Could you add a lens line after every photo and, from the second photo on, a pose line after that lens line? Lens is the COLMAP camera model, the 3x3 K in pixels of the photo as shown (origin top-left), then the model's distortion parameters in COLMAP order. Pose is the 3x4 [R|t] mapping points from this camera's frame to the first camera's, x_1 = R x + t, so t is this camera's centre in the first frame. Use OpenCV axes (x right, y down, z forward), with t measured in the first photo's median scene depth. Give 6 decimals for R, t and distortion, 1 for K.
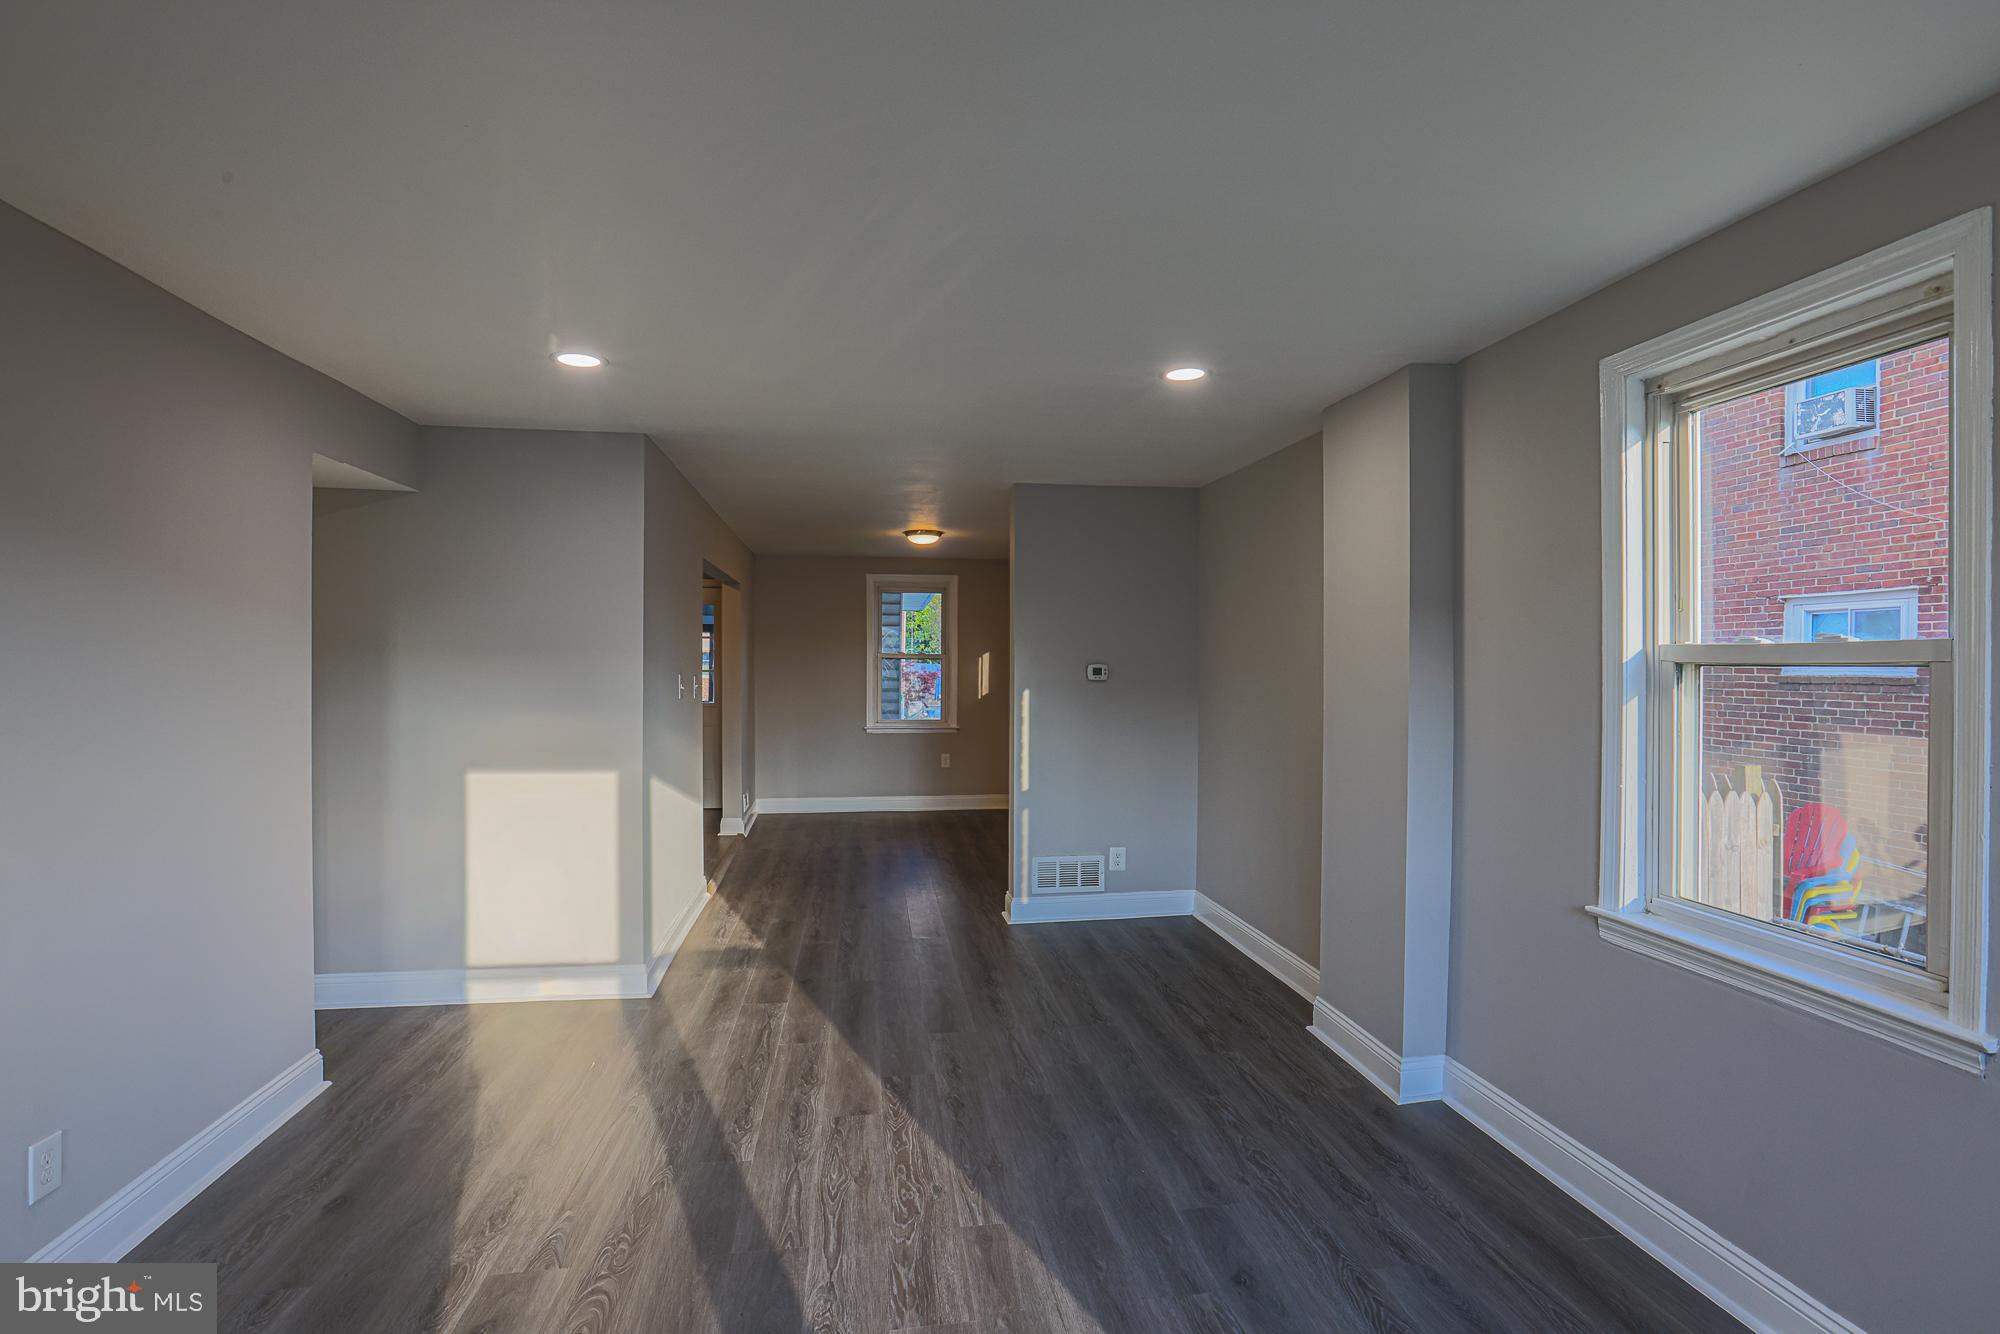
lens RADIAL K [[928.4, 0, 1009.3], [0, 928.4, 673.9], [0, 0, 1]] dist [-0.056841, 0.017014]
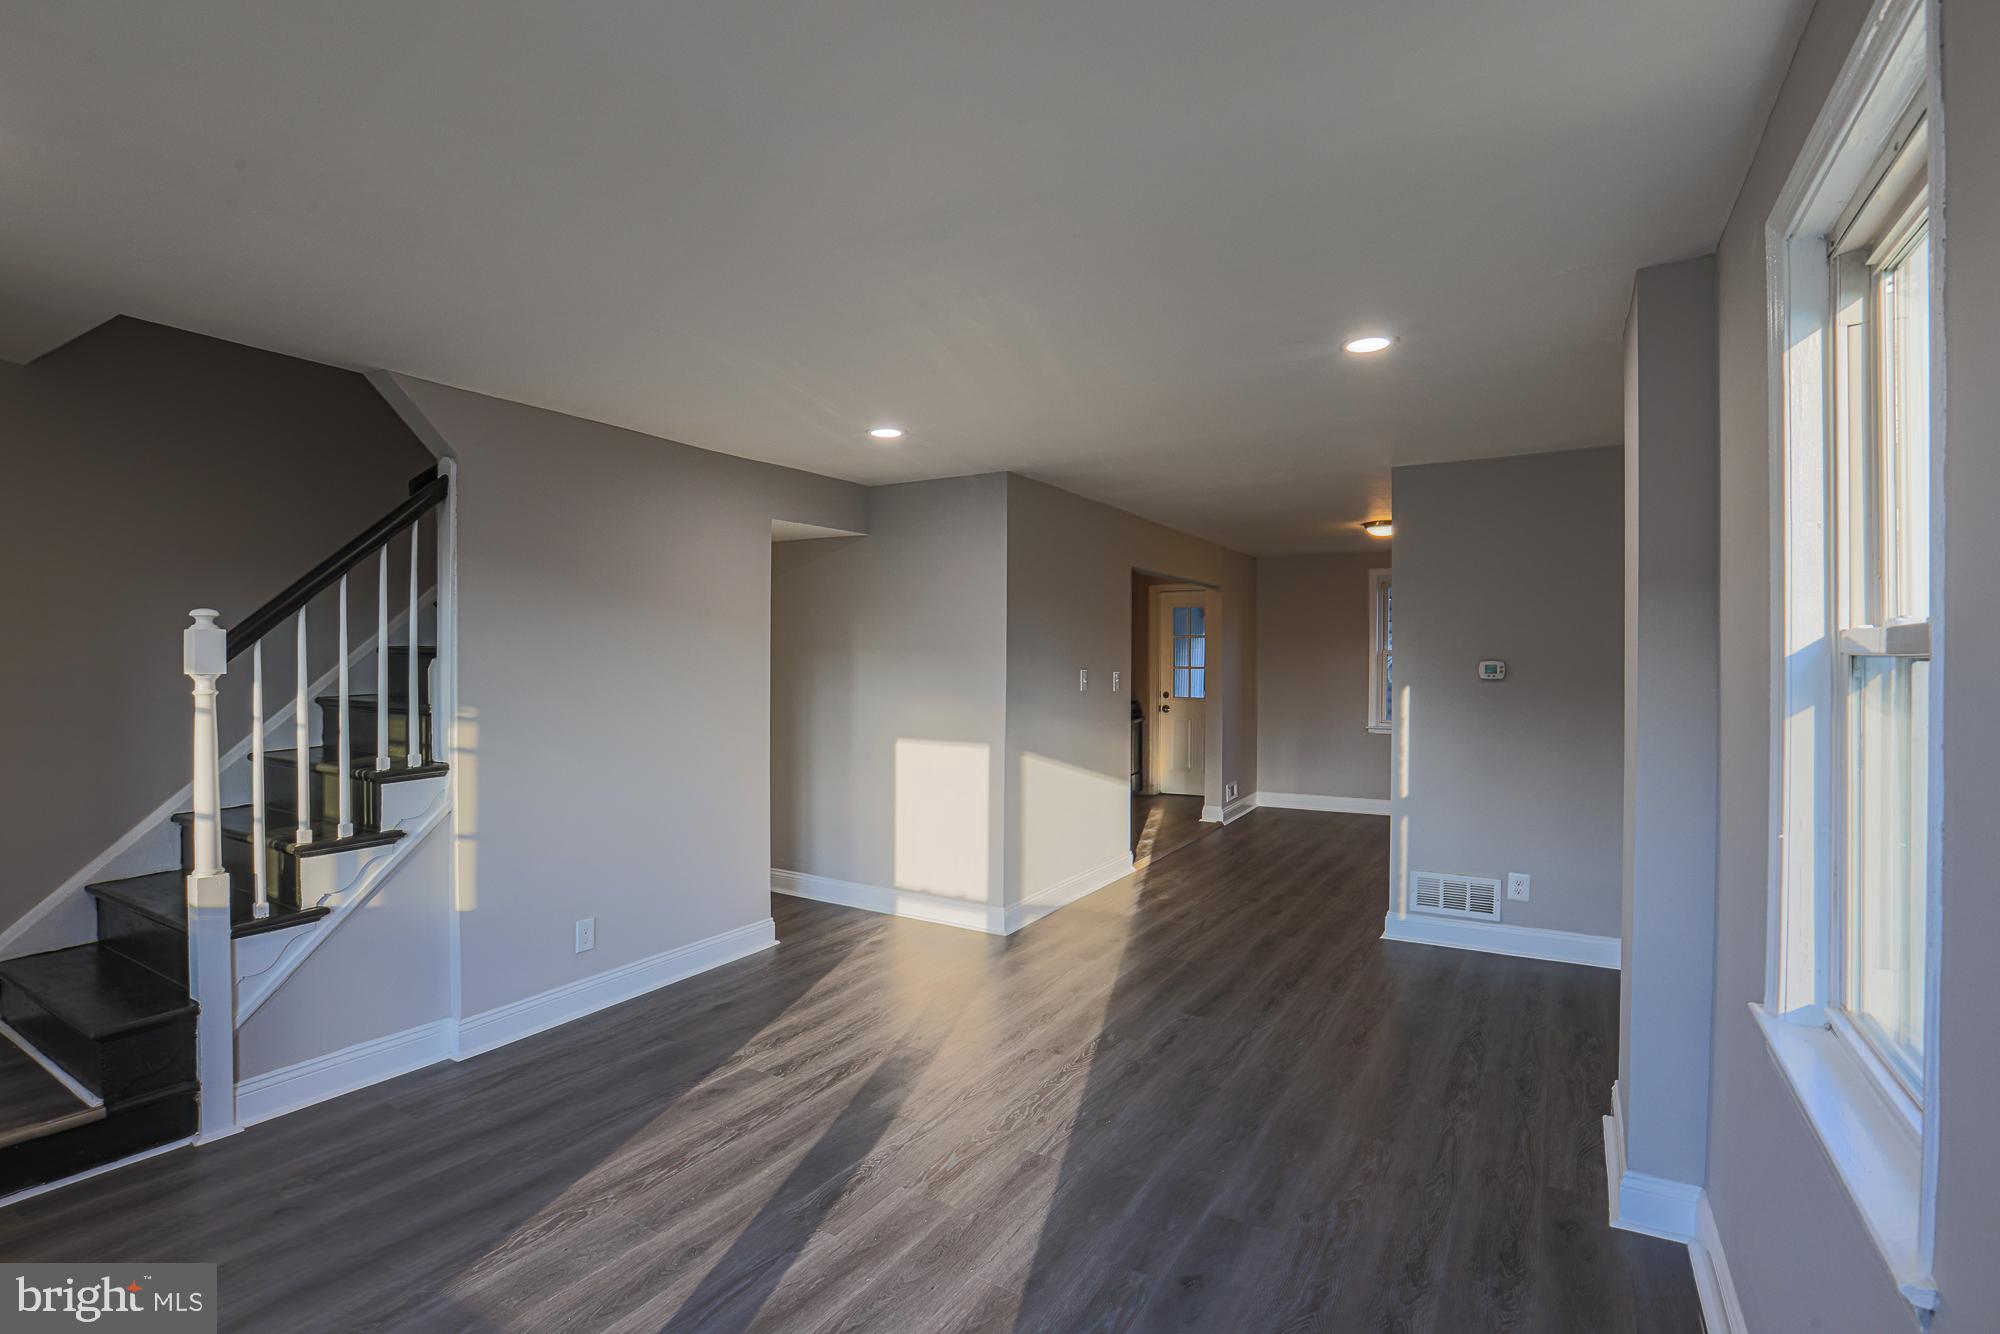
lens RADIAL K [[928.4, 0, 998.1], [0, 928.4, 662.1], [0, 0, 1]] dist [-0.056841, 0.017014]
pose [[0.759290, 0.000828, -0.650752, 0.518257], [-0.007172, 0.999949, -0.007096, 0.000621], [0.650713, 0.010055, 0.759257, 0.074671]]
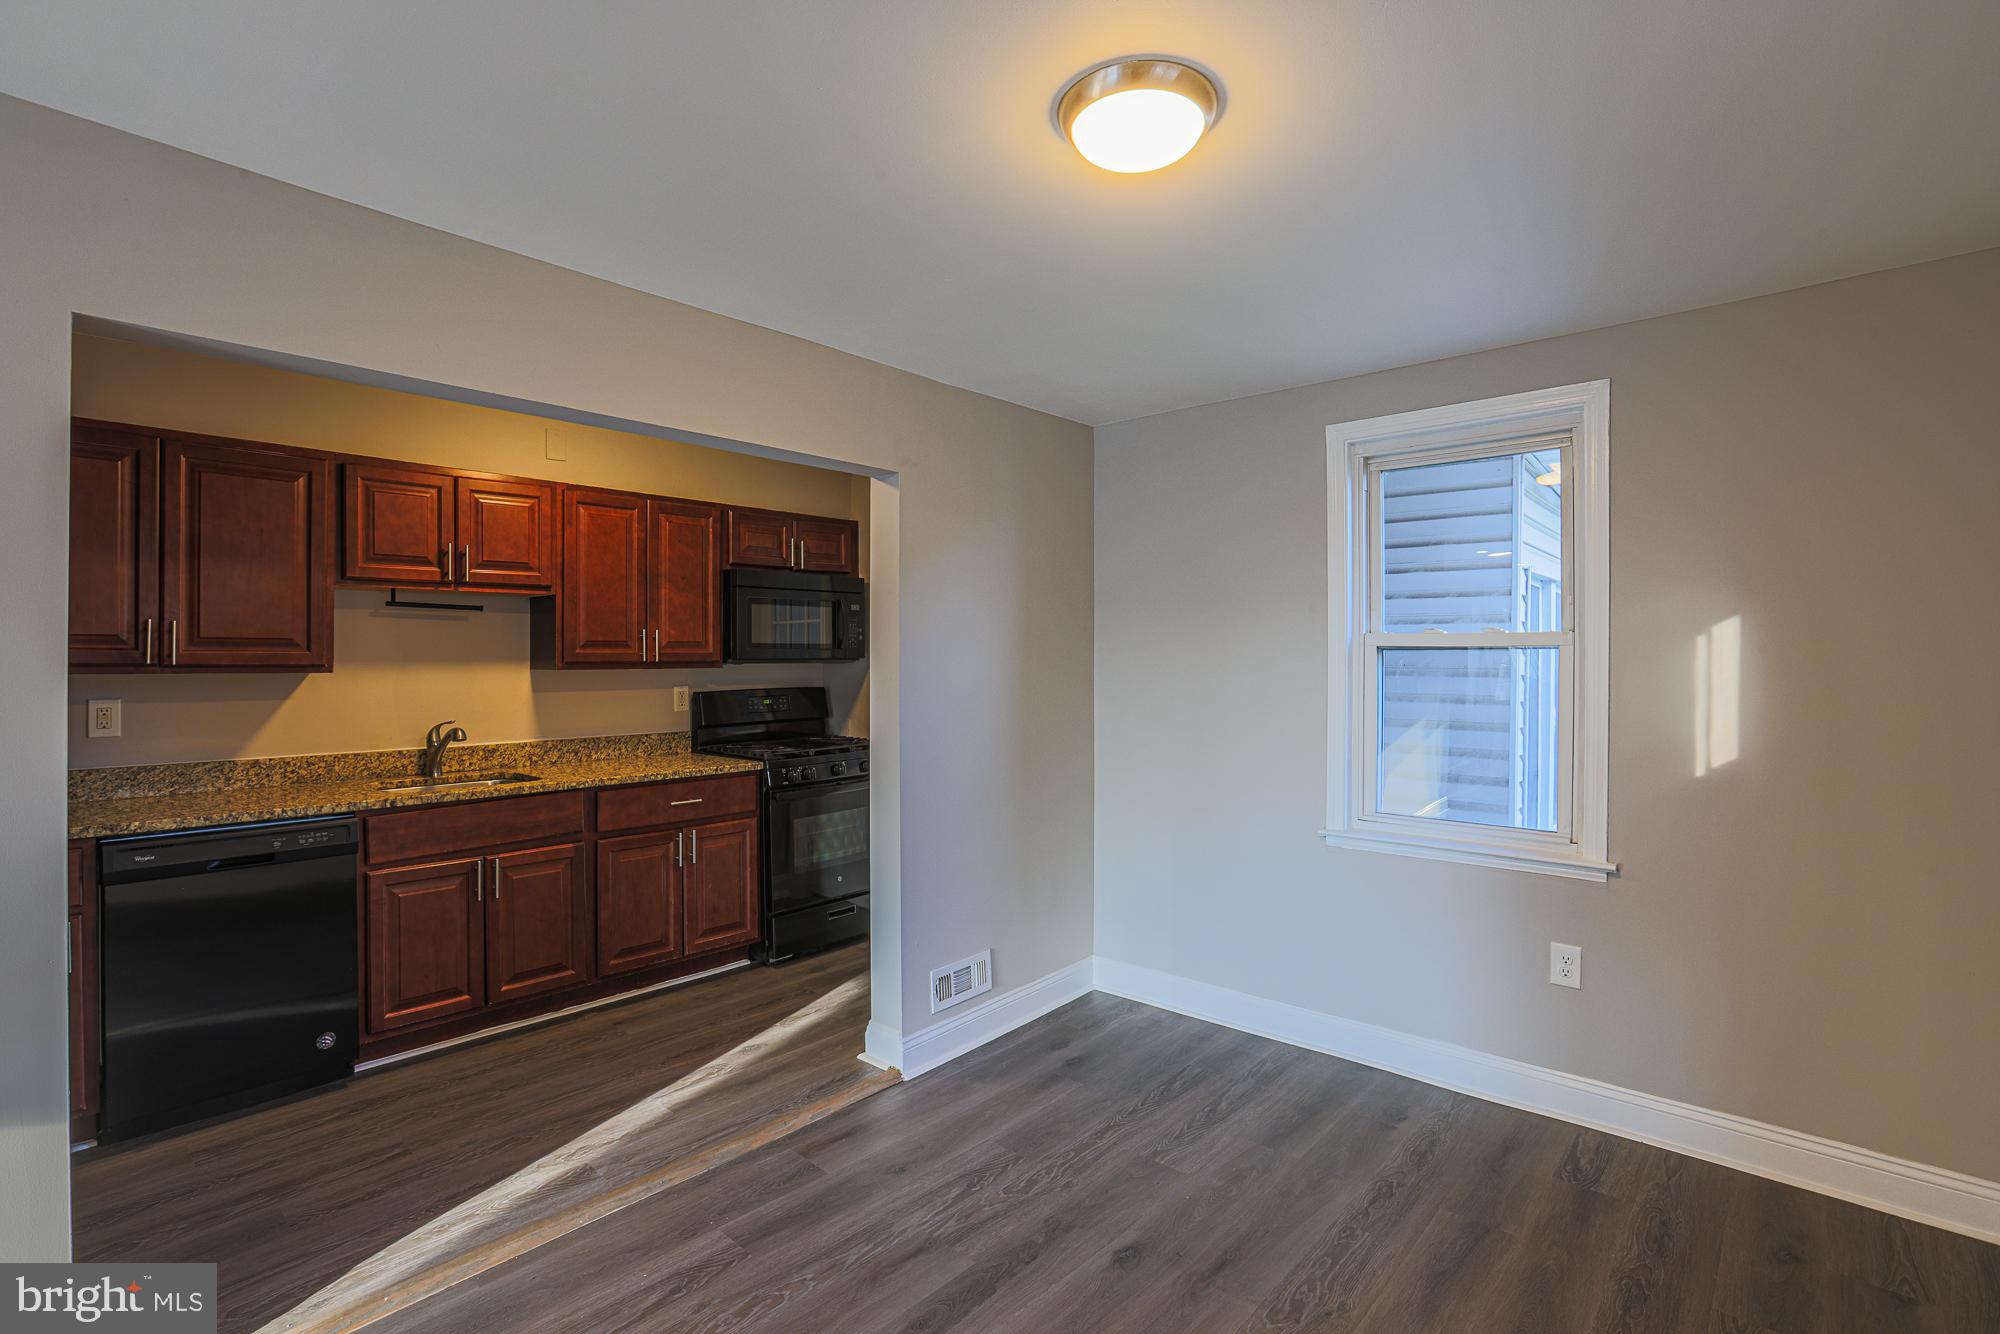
lens RADIAL K [[928.4, 0, 1002.6], [0, 928.4, 652.1], [0, 0, 1]] dist [-0.056841, 0.017014]
pose [[0.629643, -0.009543, -0.776826, 0.159638], [-0.009096, 0.999765, -0.019655, -0.018917], [0.776831, 0.019442, 0.629409, 1.948899]]
